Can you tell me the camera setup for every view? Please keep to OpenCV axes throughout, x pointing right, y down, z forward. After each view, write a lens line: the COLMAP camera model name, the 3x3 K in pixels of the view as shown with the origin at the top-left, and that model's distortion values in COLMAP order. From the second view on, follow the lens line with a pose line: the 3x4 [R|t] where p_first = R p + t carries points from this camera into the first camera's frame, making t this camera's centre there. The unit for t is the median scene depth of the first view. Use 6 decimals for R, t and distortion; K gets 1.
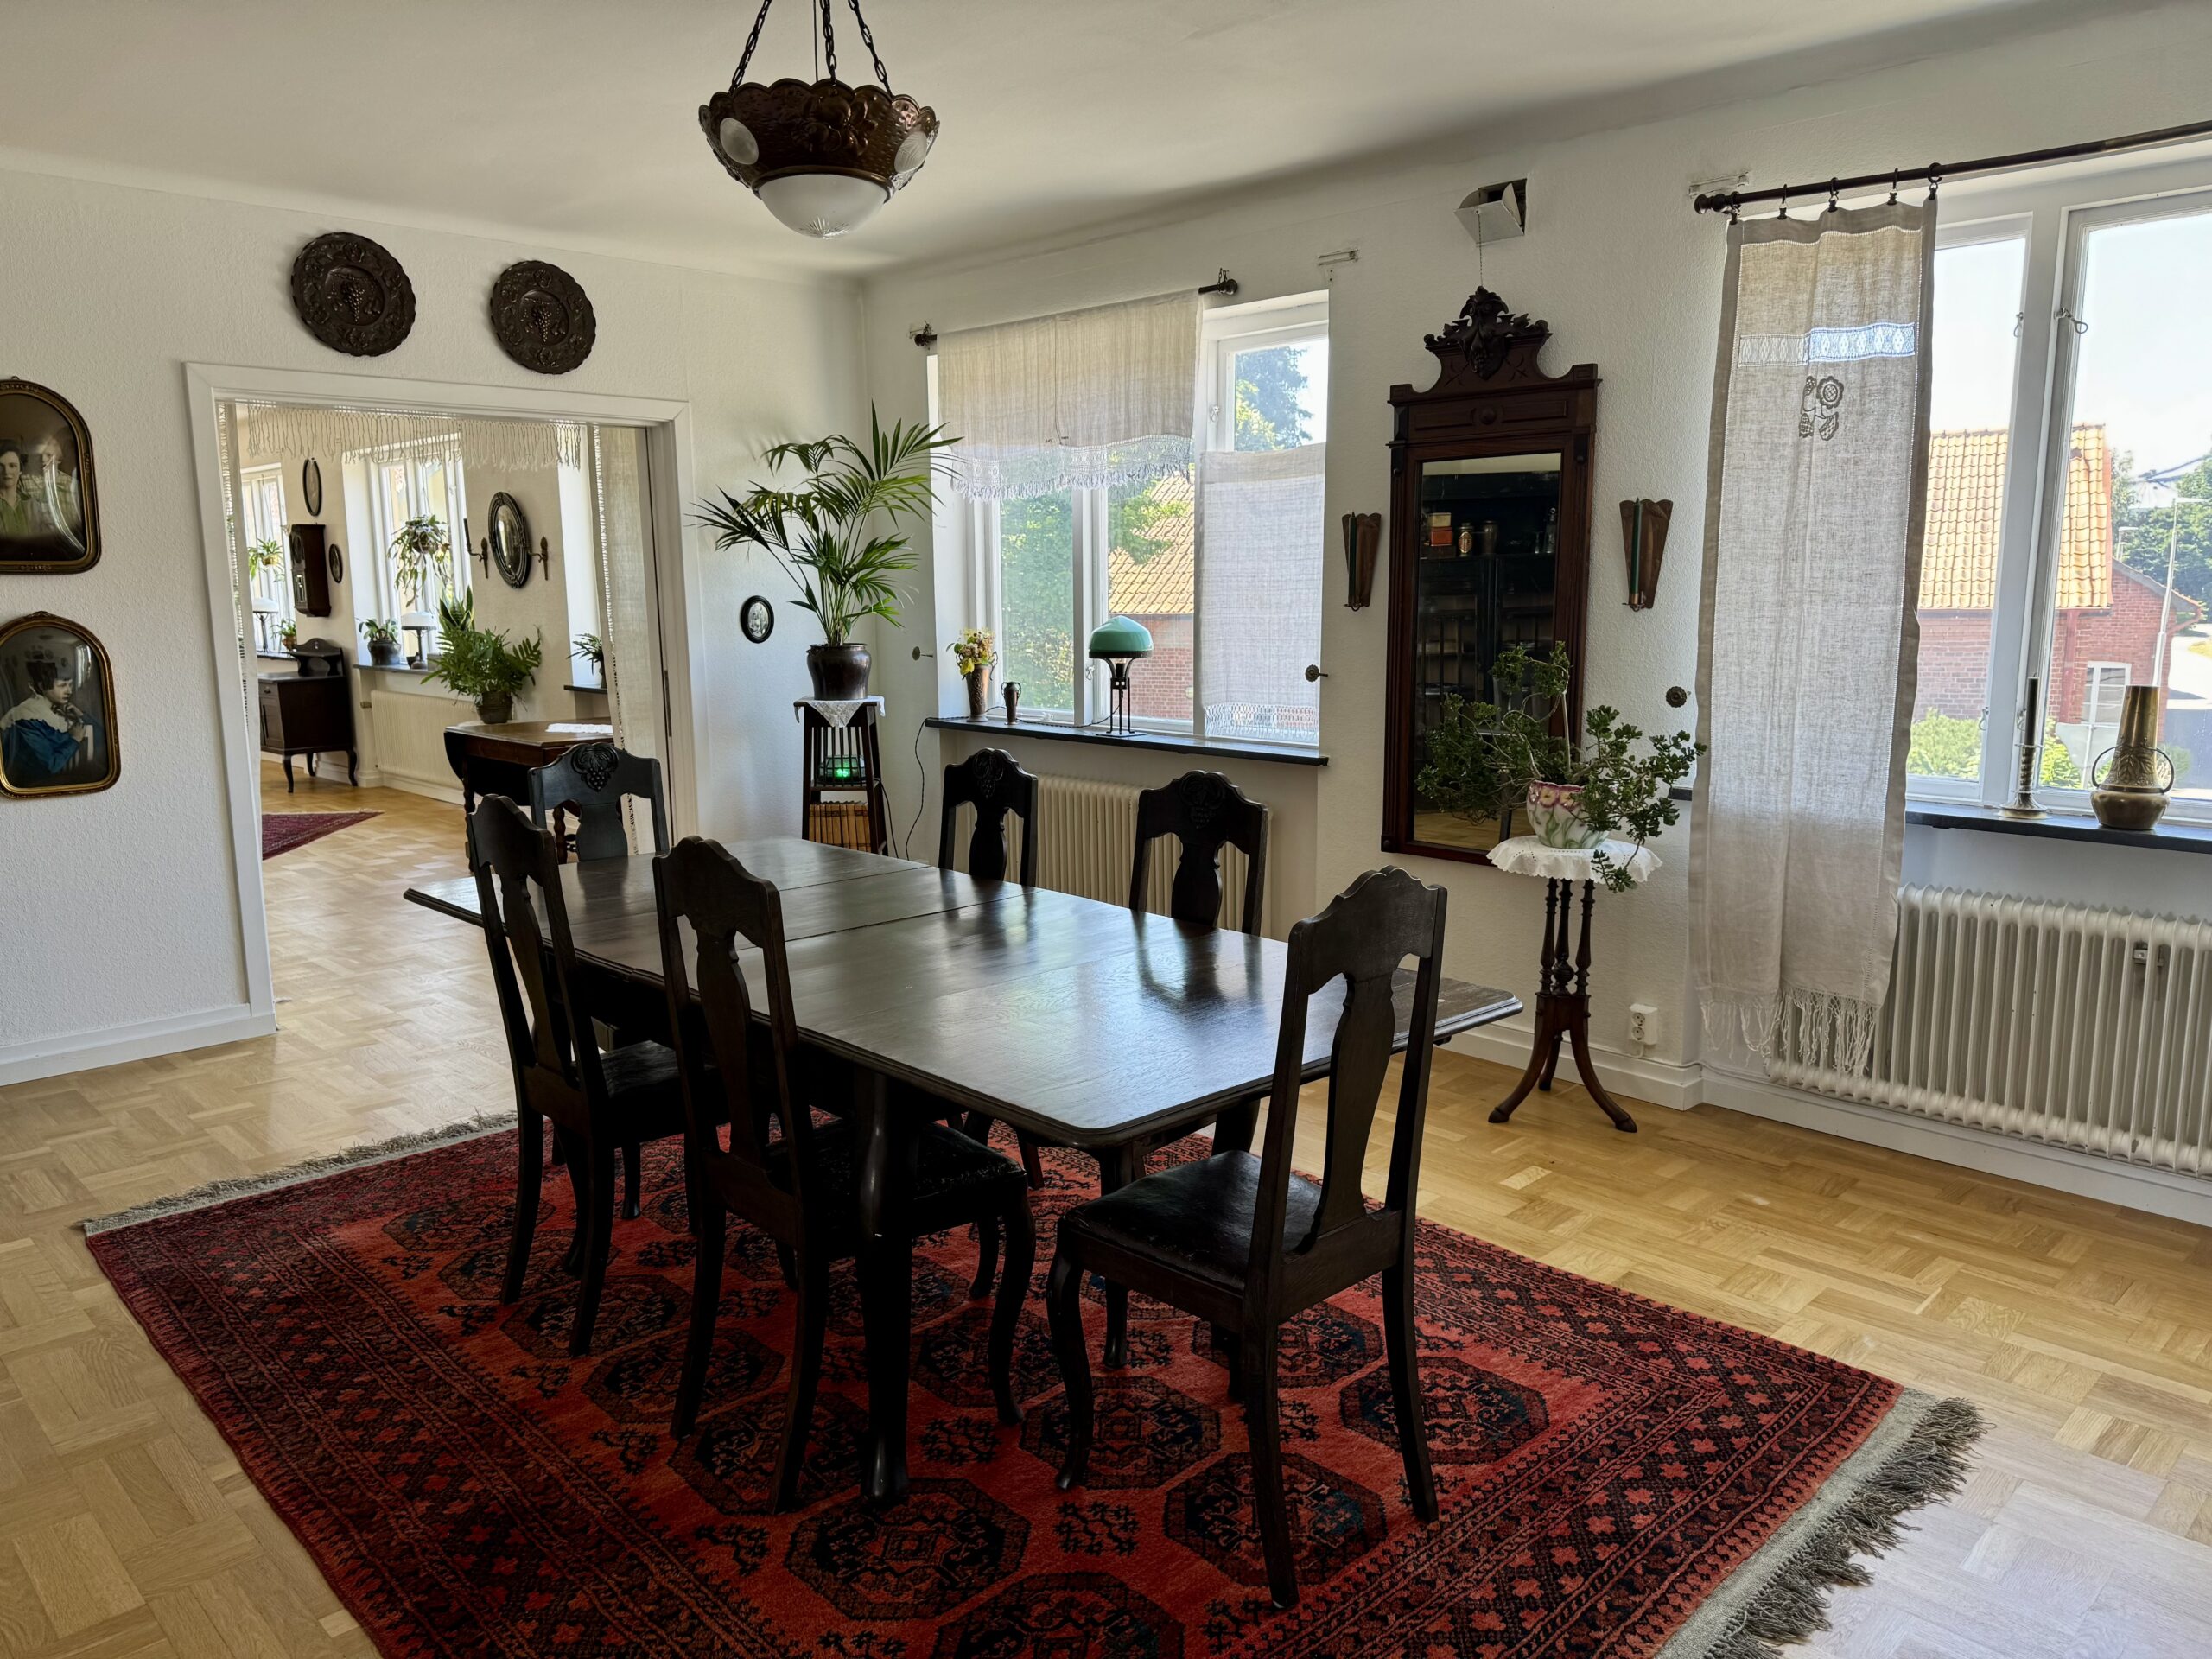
lens RADIAL K [[1542.5, 0, 1100.8], [0, 1542.5, 828.3], [0, 0, 1]] dist [0.058036, -0.063184]
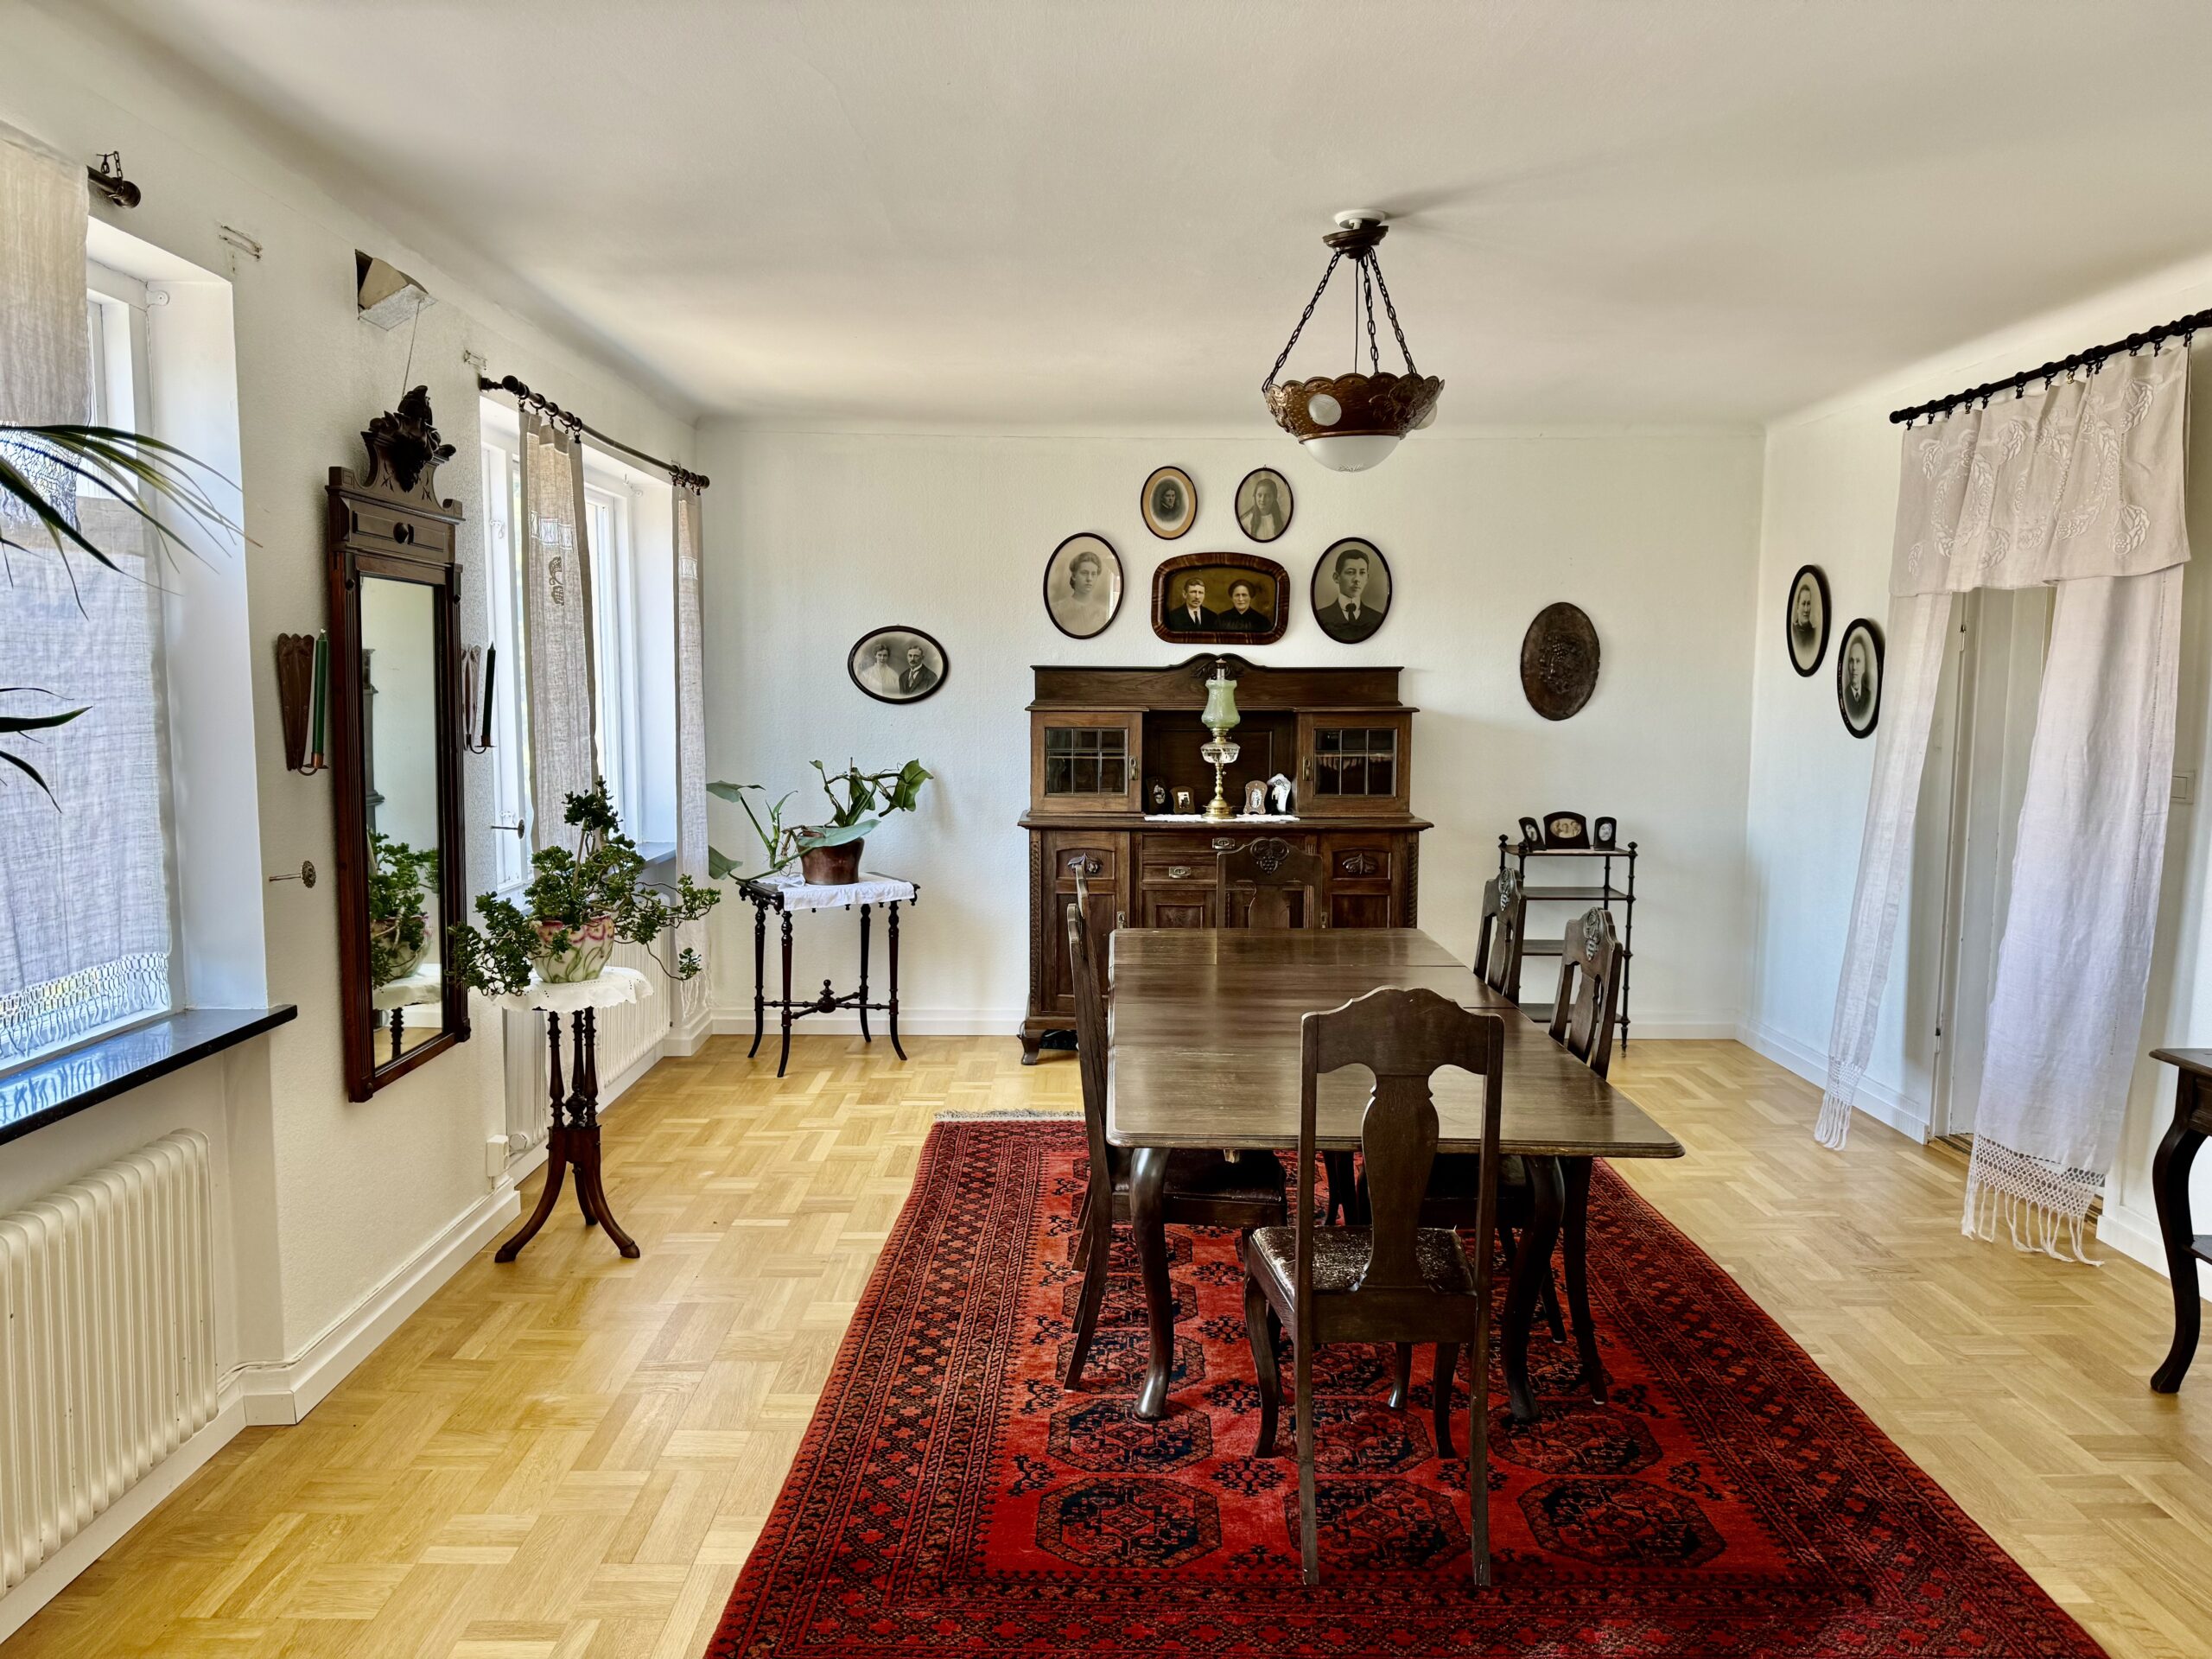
lens RADIAL K [[1542.5, 0, 1099.9], [0, 1542.5, 830.9], [0, 0, 1]] dist [0.058036, -0.063184]
pose [[-0.712606, -0.061985, 0.698821, -0.902079], [0.116161, 0.971916, 0.204660, -0.346110], [-0.691881, 0.227017, -0.685393, 1.977197]]
